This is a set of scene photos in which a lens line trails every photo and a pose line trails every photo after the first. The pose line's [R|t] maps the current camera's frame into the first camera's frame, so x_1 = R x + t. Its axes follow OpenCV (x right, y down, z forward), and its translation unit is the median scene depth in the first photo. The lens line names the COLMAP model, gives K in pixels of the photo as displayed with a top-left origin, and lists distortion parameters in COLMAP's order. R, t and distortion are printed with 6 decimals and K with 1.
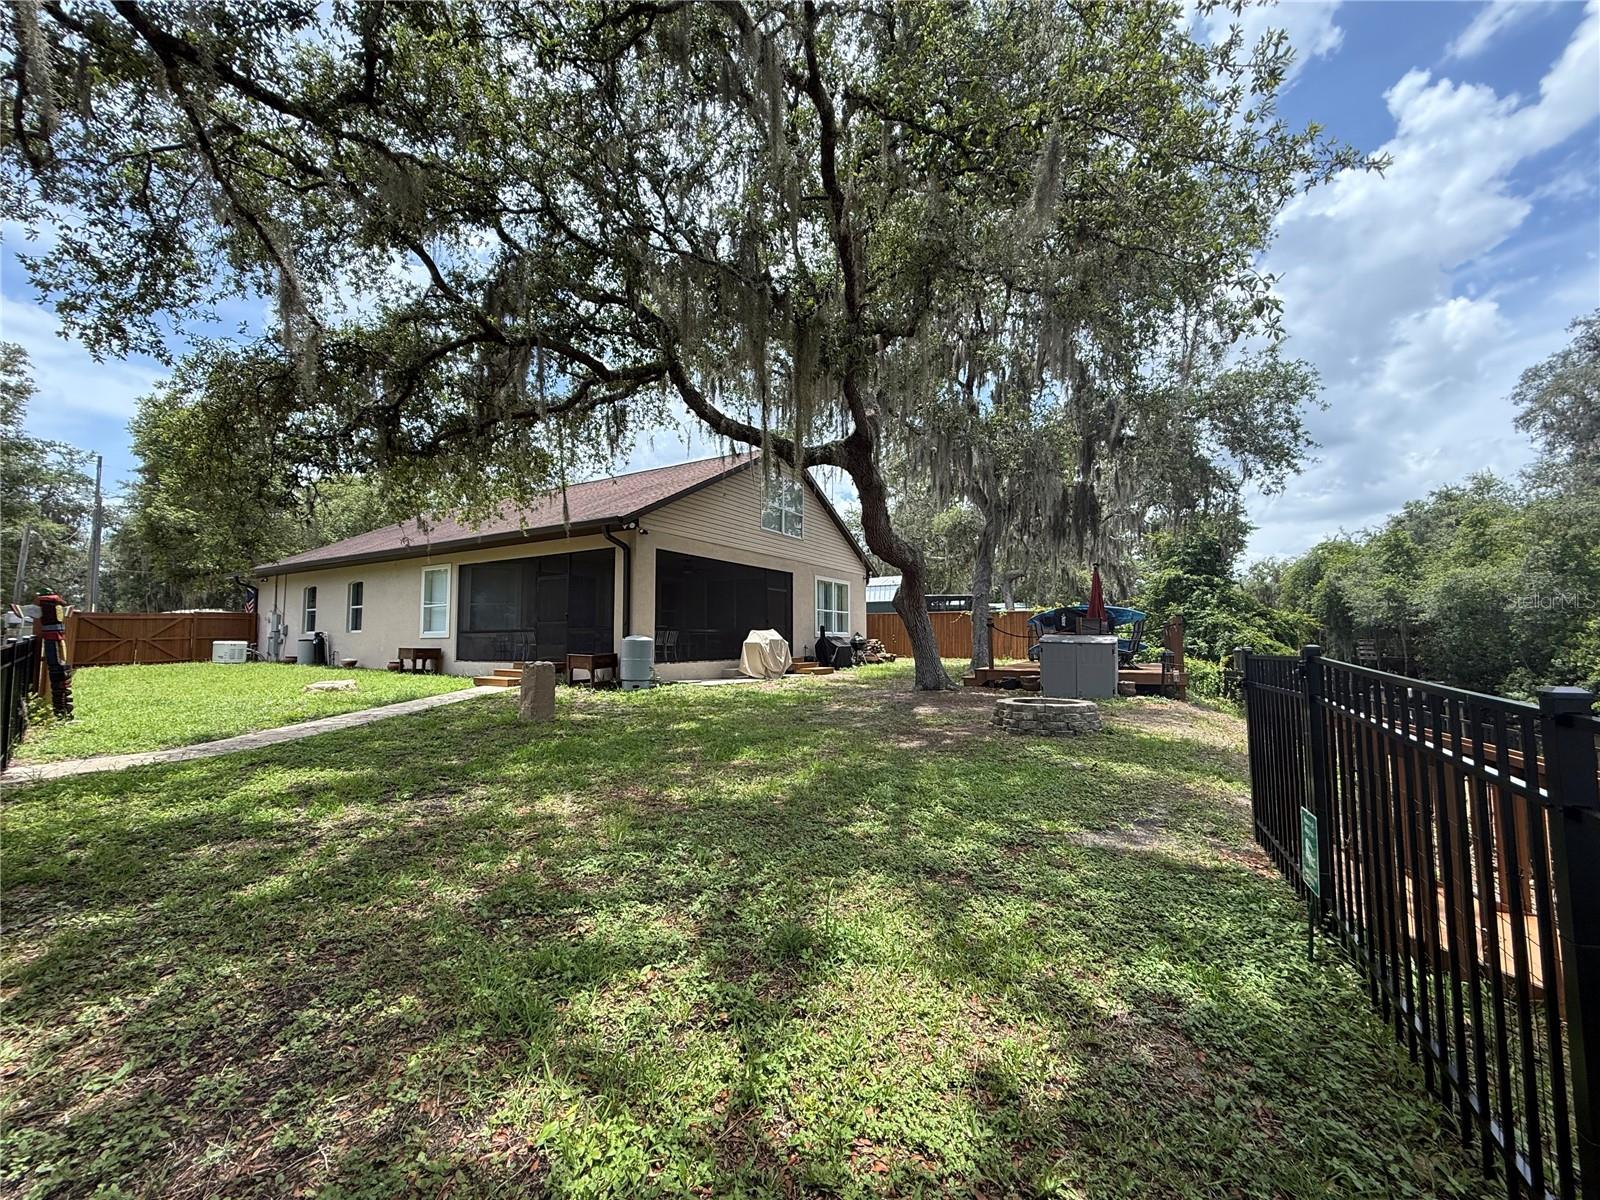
lens RADIAL K [[632.2, 0, 796.9], [0, 632.2, 597.2], [0, 0, 1]] dist [-0.000309, 0.000301]
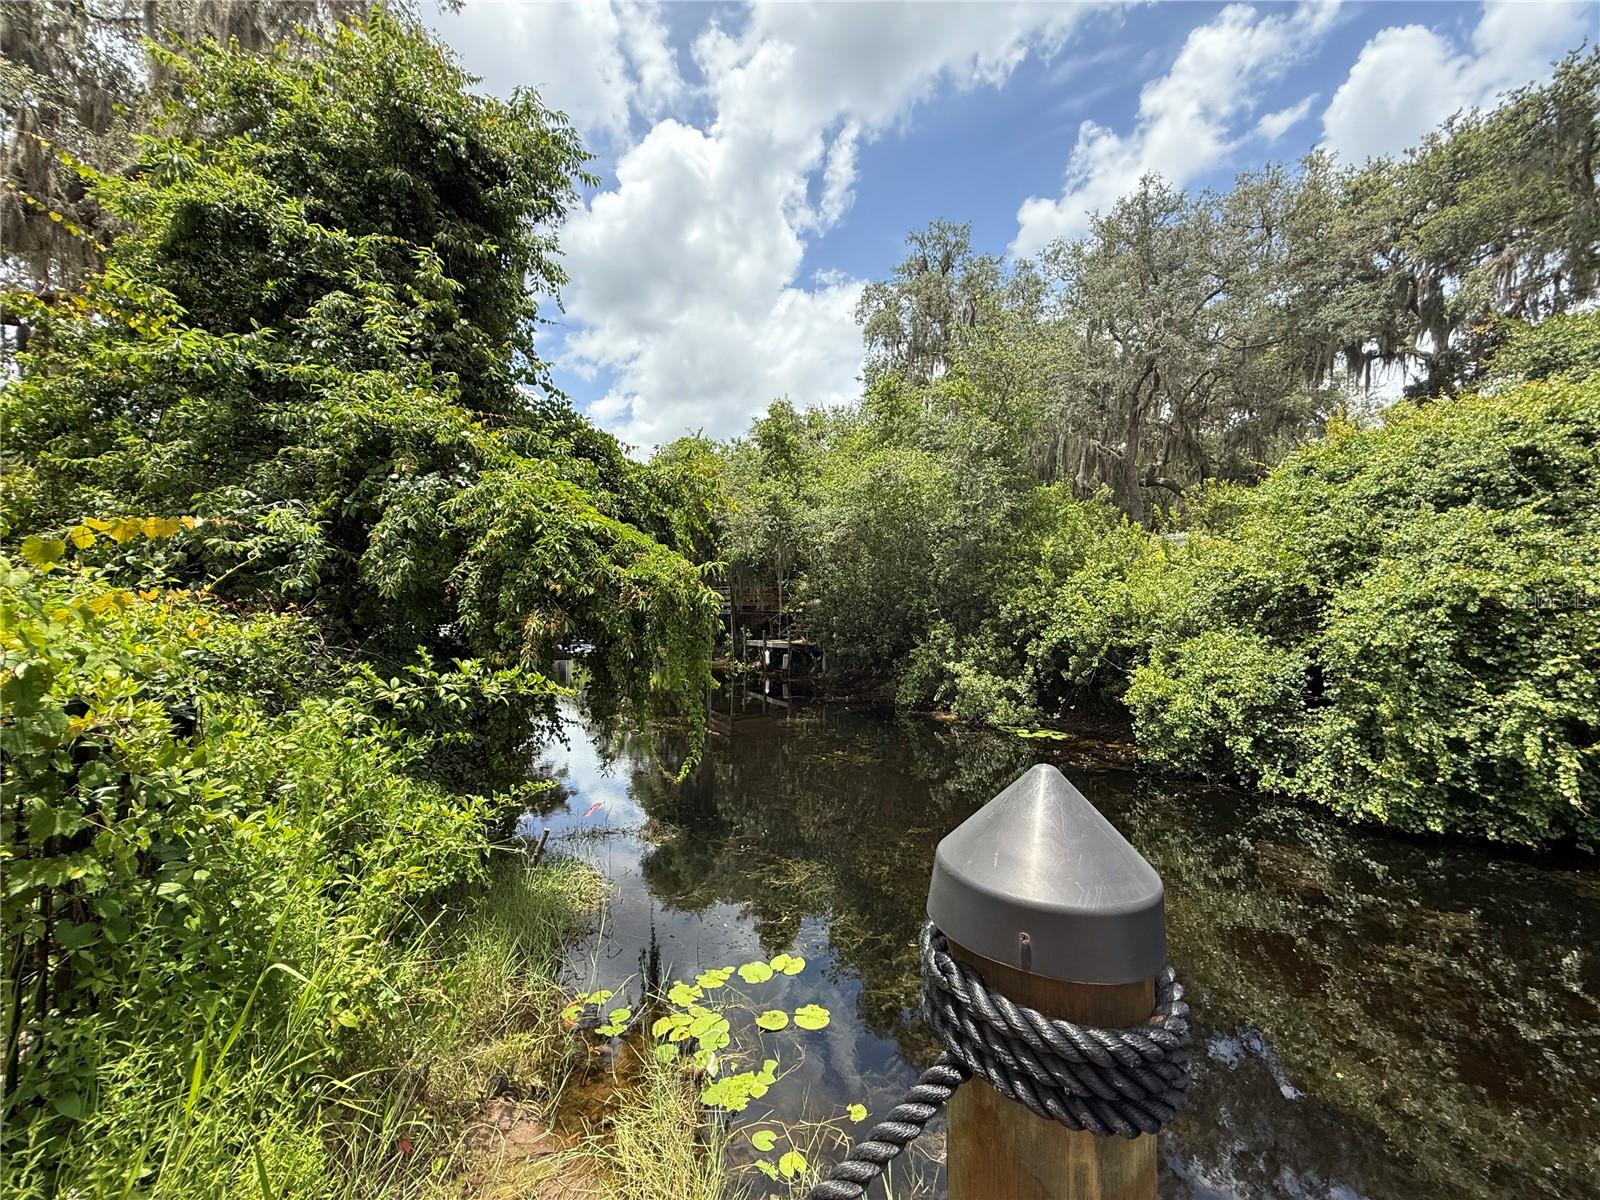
lens RADIAL K [[632.2, 0, 796.9], [0, 632.2, 597.2], [0, 0, 1]] dist [-0.000309, 0.000301]
pose [[0.598890, 0.012225, 0.800738, 0.474685], [-0.065862, 0.997248, 0.034034, 0.064191], [-0.798119, -0.073121, 0.598047, 0.628263]]
